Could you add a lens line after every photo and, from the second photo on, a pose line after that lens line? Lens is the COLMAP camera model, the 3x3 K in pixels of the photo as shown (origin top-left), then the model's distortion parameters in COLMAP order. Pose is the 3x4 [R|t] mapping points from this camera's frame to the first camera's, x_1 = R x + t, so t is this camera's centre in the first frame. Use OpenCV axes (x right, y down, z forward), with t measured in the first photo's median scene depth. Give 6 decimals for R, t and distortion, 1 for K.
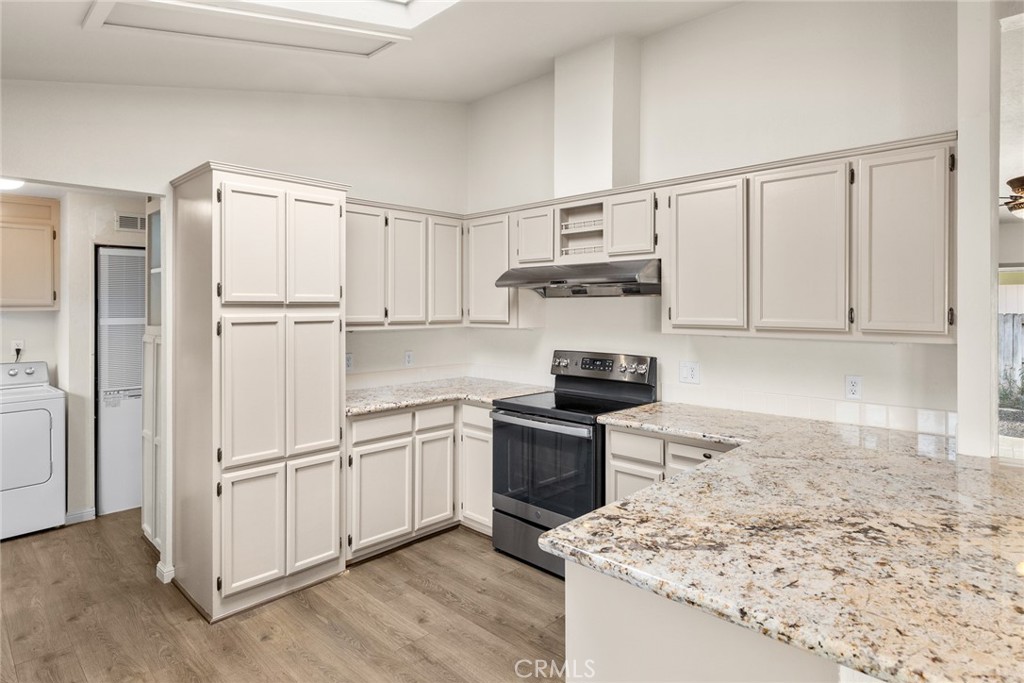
lens RADIAL K [[562.8, 0, 516.9], [0, 562.8, 299.9], [0, 0, 1]] dist [0.003742, -0.000952]
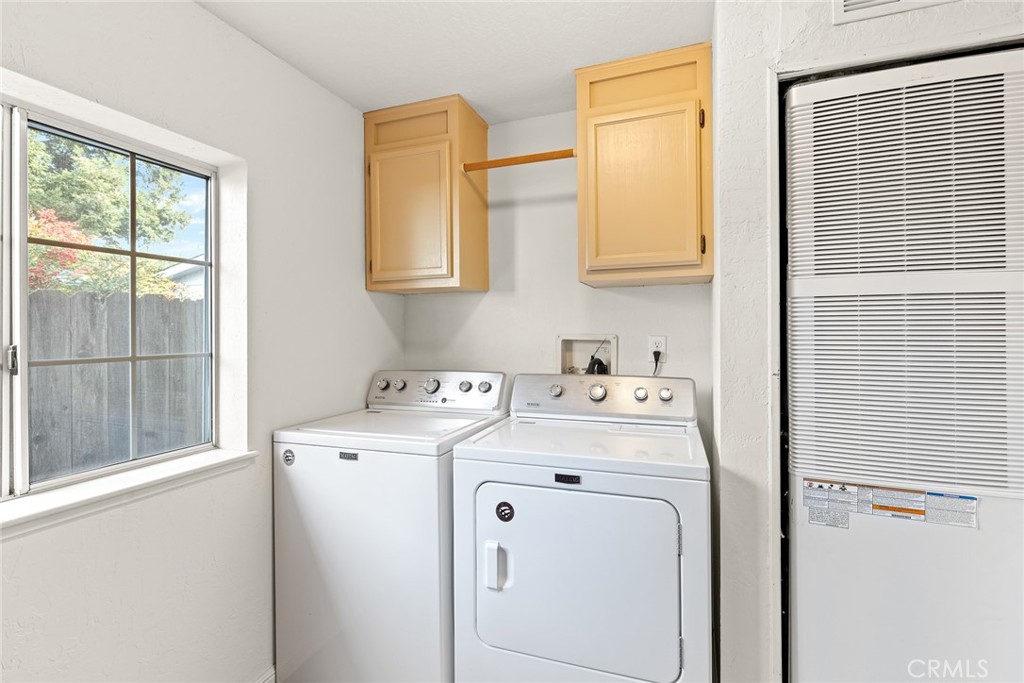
lens RADIAL K [[461.3, 0, 517.7], [0, 461.3, 340.3], [0, 0, 1]] dist [0.001645, 0.000358]
pose [[0.396468, 0.015915, -0.917910, -0.528564], [0.021363, 0.999419, 0.026556, 0.061813], [0.917800, -0.030138, 0.395898, 0.708407]]
